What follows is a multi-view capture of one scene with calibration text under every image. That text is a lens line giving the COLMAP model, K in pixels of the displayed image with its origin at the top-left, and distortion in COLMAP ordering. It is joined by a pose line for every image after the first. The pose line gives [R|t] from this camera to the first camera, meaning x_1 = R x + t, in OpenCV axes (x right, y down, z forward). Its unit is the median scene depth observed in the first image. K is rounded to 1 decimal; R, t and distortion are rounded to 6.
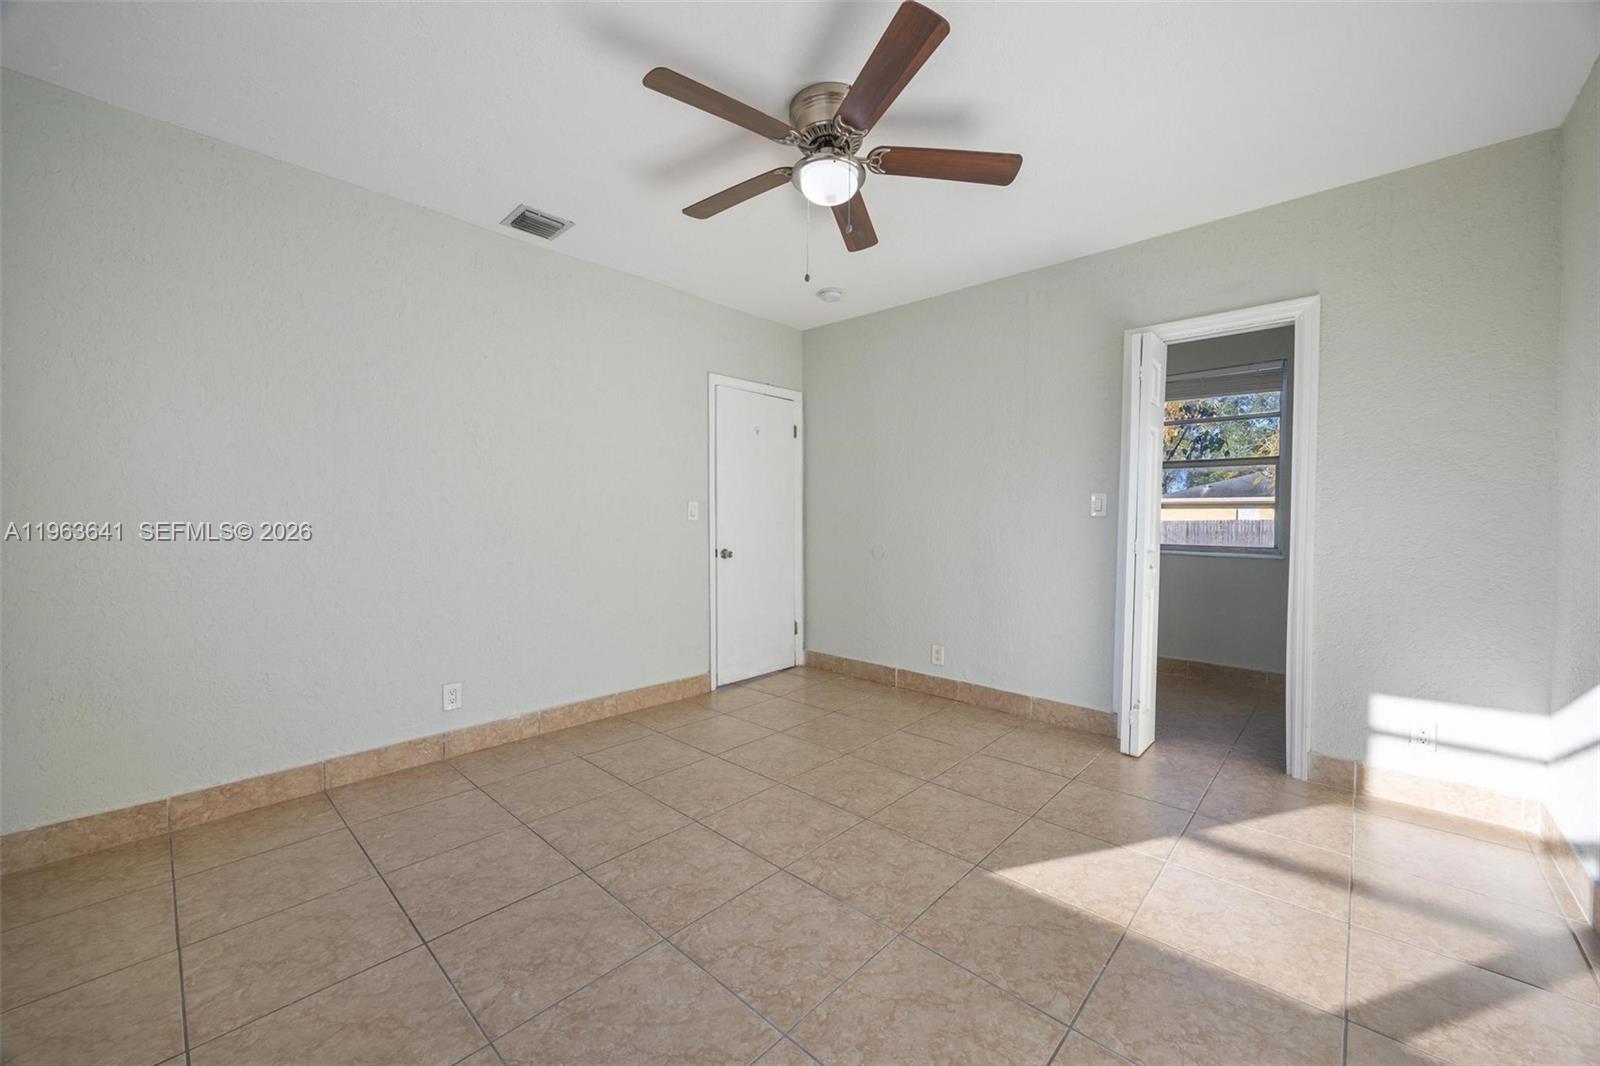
lens RADIAL K [[611.6, 0, 800.0], [0, 611.6, 533.0], [0, 0, 1]] dist [0.001147, 0.000315]
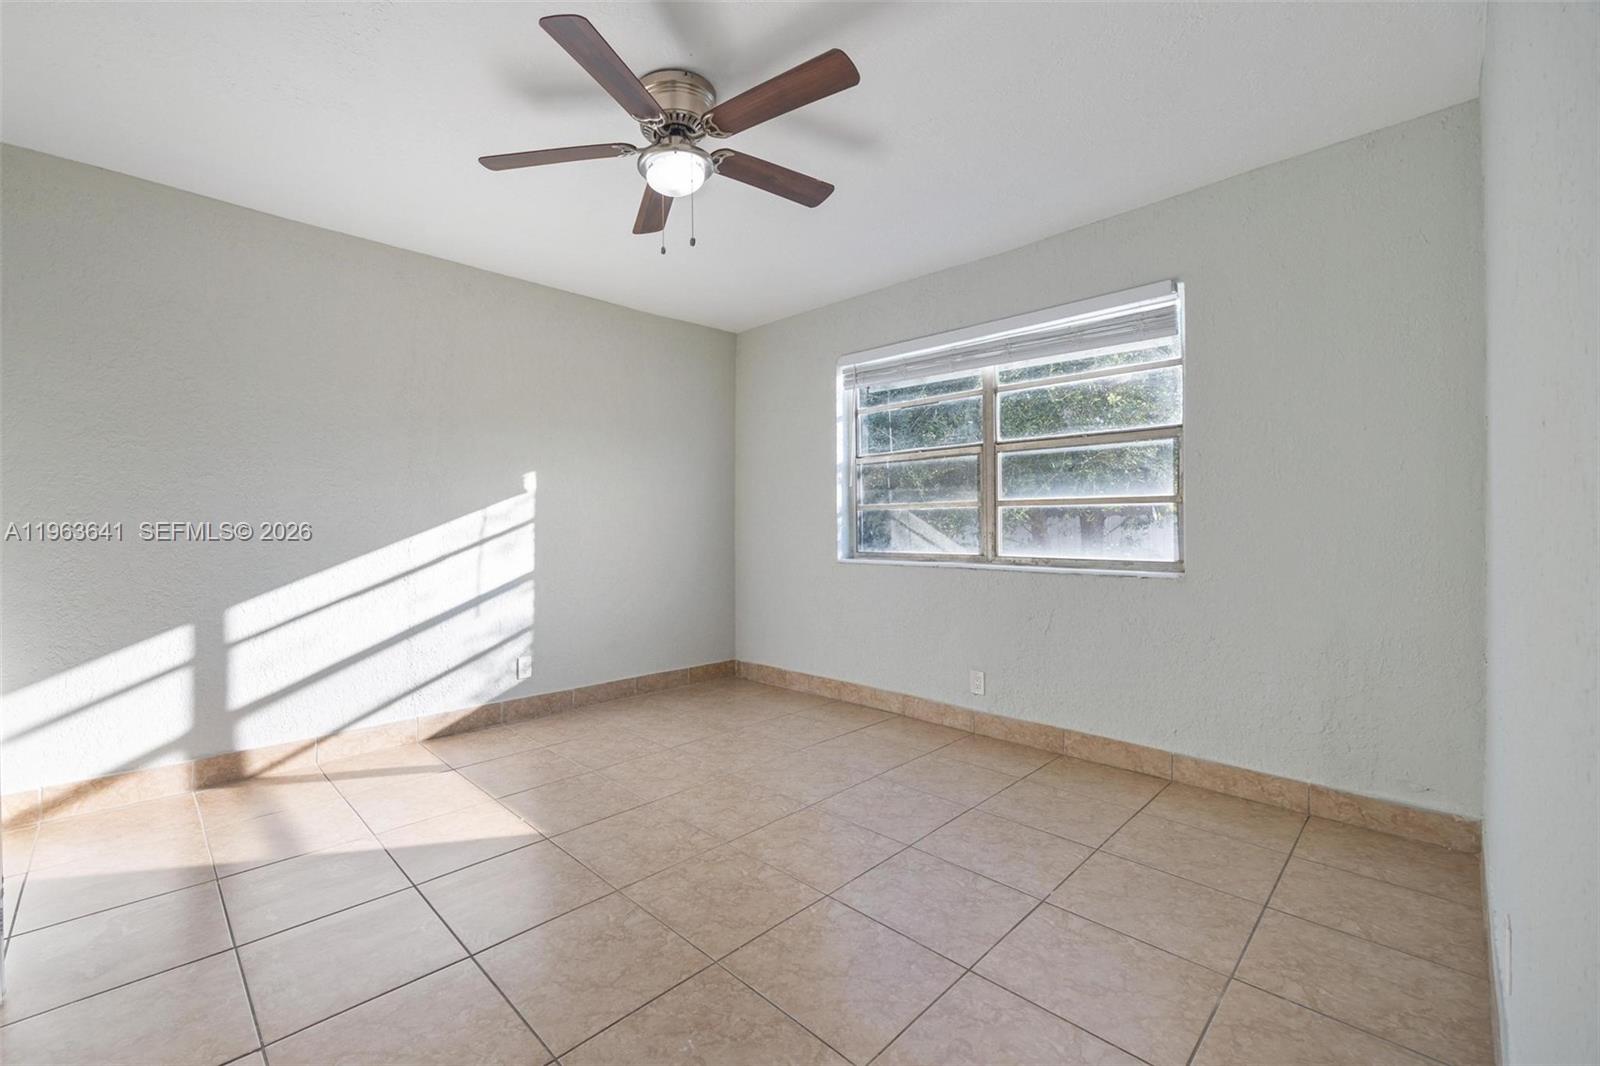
lens RADIAL K [[611.6, 0, 800.0], [0, 611.6, 533.0], [0, 0, 1]] dist [0.001147, 0.000315]
pose [[-0.999276, 0.001070, -0.038035, -0.115176], [-0.000548, 0.999095, 0.042523, -0.046536], [0.038046, 0.042513, -0.998371, 1.999248]]
